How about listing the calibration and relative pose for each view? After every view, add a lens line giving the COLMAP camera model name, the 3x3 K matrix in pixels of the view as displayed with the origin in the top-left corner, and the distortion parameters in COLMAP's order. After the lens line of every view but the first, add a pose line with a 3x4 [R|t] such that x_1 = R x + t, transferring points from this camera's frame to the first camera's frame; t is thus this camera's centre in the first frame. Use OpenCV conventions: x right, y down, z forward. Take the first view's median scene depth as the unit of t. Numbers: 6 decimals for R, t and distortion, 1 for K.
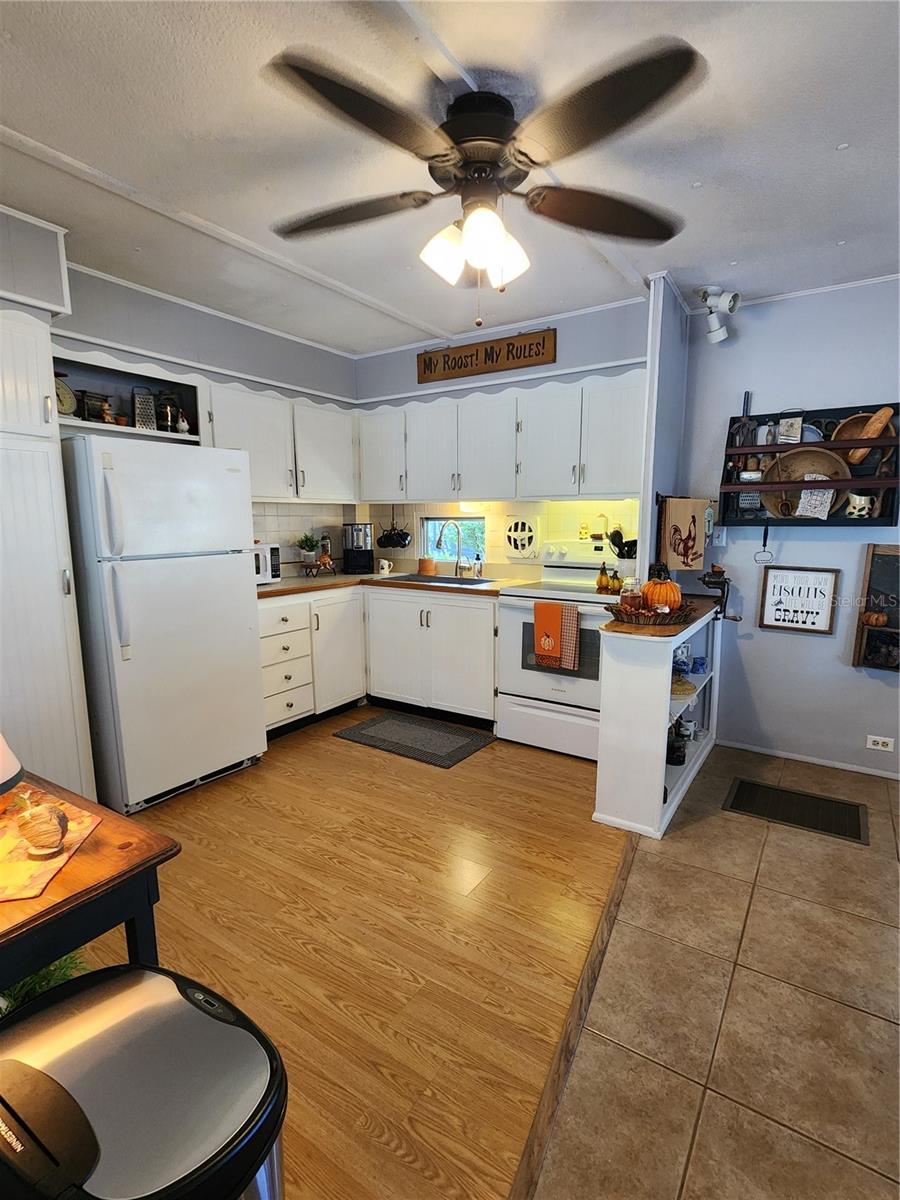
lens RADIAL K [[585.0, 0, 460.2], [0, 585.0, 608.9], [0, 0, 1]] dist [-0.002876, 0.001465]
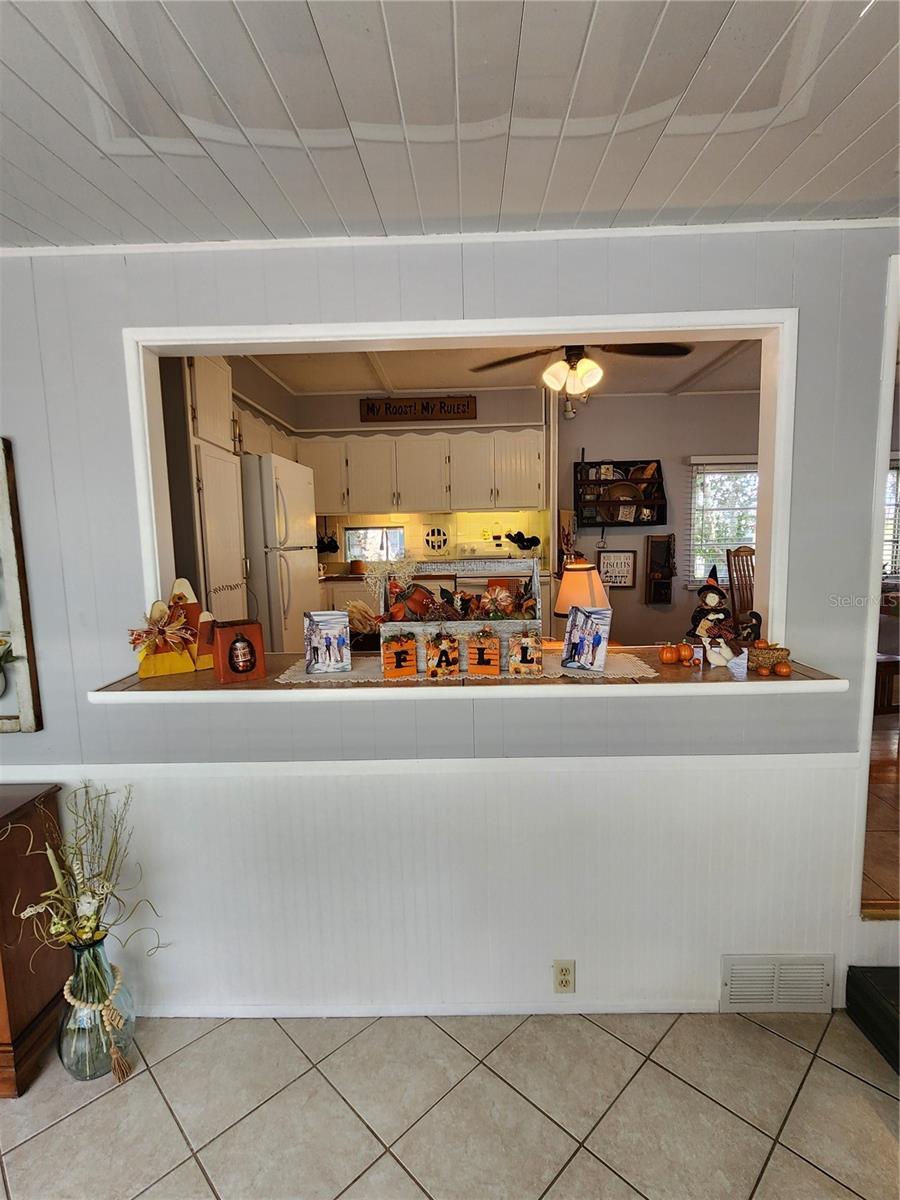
lens RADIAL K [[585.0, 0, 460.2], [0, 585.0, 608.9], [0, 0, 1]] dist [-0.002876, 0.001465]
pose [[0.845640, -0.081162, 0.527548, -0.708181], [0.103271, 0.994574, -0.012527, 0.071697], [-0.523669, 0.065073, 0.849433, -0.207750]]
